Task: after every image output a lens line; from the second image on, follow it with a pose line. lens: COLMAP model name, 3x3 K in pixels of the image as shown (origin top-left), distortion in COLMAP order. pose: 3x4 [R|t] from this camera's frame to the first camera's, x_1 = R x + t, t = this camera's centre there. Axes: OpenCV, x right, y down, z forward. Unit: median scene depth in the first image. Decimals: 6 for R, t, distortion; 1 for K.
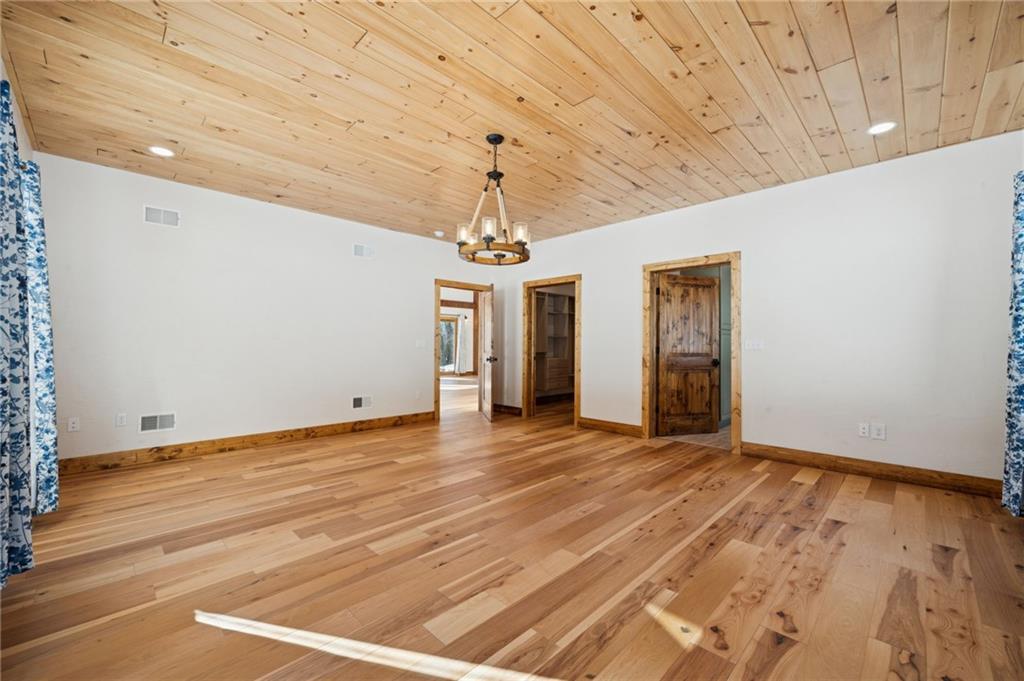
lens RADIAL K [[411.3, 0, 522.6], [0, 411.3, 345.5], [0, 0, 1]] dist [-0.001194, 0.000286]
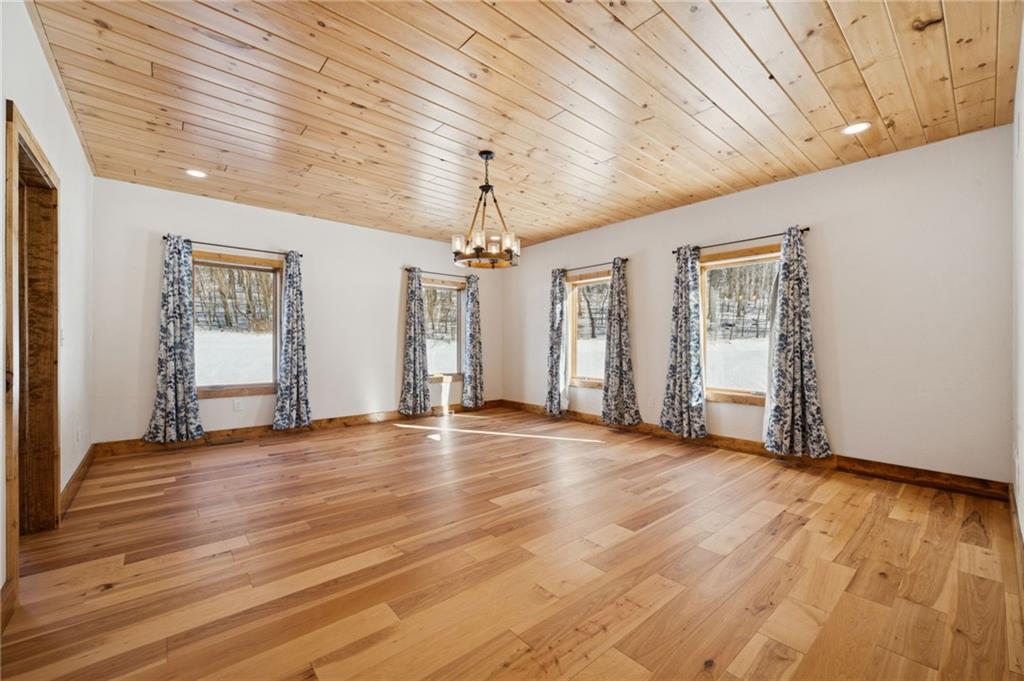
lens RADIAL K [[411.3, 0, 509.6], [0, 411.3, 341.1], [0, 0, 1]] dist [-0.001194, 0.000286]
pose [[-0.995819, -0.008257, 0.090978, -0.222082], [-0.008926, 0.999936, -0.006945, 0.002154], [-0.090915, -0.007728, -0.995829, 2.007779]]
